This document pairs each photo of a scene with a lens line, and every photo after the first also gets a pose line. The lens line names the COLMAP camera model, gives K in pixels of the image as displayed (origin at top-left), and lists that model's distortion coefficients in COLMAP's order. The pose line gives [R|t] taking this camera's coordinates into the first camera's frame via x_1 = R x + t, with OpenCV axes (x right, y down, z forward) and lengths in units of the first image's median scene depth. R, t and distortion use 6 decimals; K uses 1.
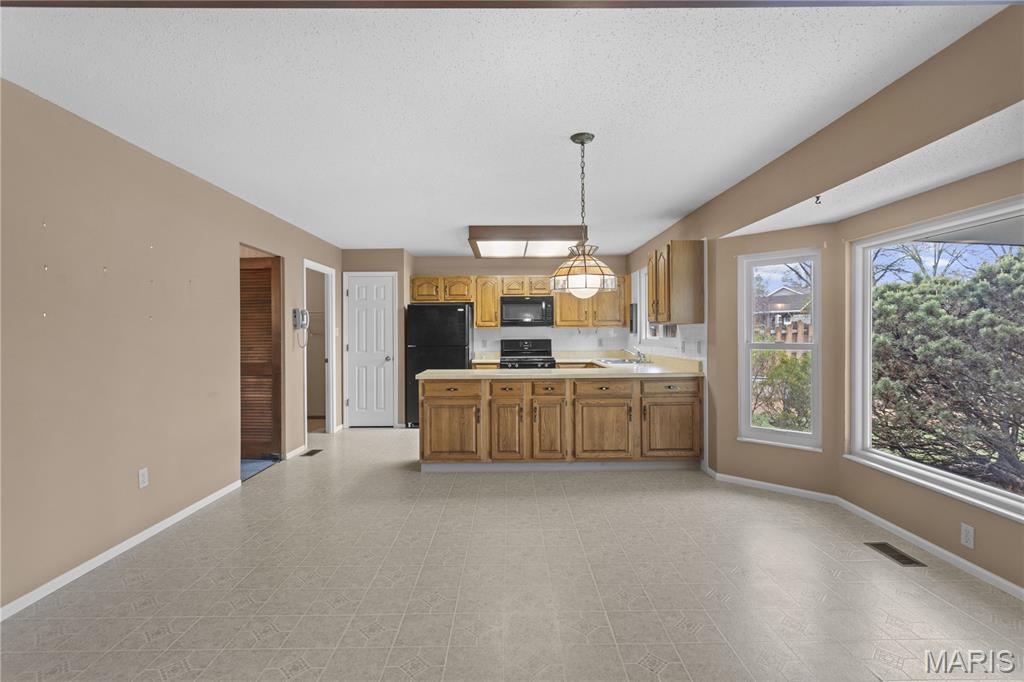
lens RADIAL K [[482.3, 0, 514.4], [0, 482.3, 334.7], [0, 0, 1]] dist [0.002882, 0.003189]
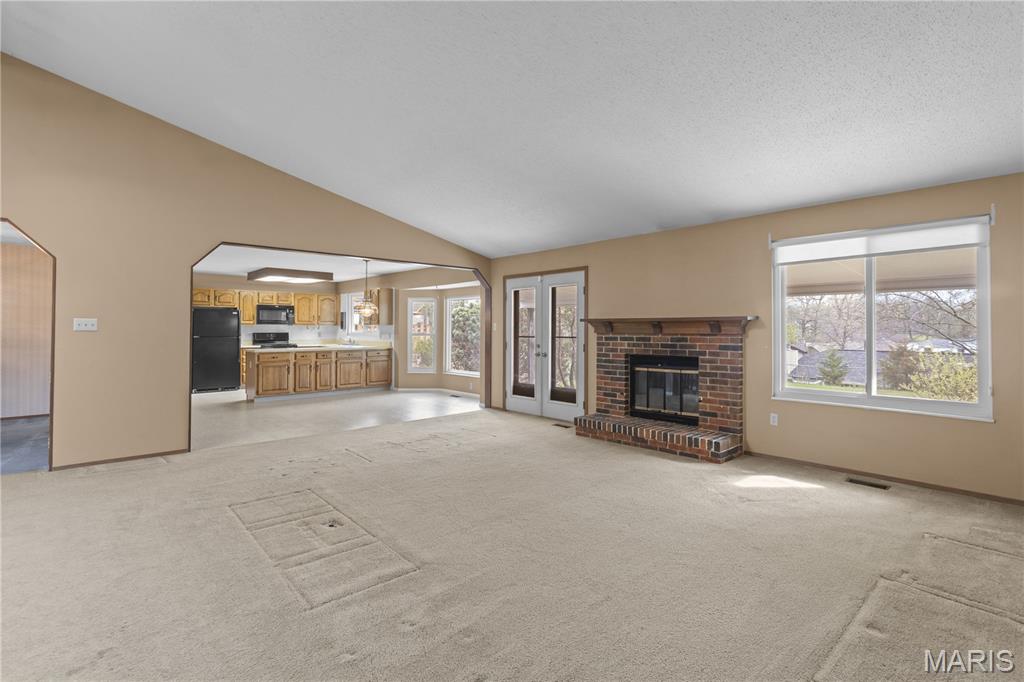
lens RADIAL K [[482.3, 0, 514.3], [0, 482.3, 324.9], [0, 0, 1]] dist [0.002882, 0.003189]
pose [[0.736953, 0.012805, 0.675823, -0.723690], [-0.005112, 0.999898, -0.013371, 0.003131], [-0.675925, 0.006399, 0.736943, -1.069571]]
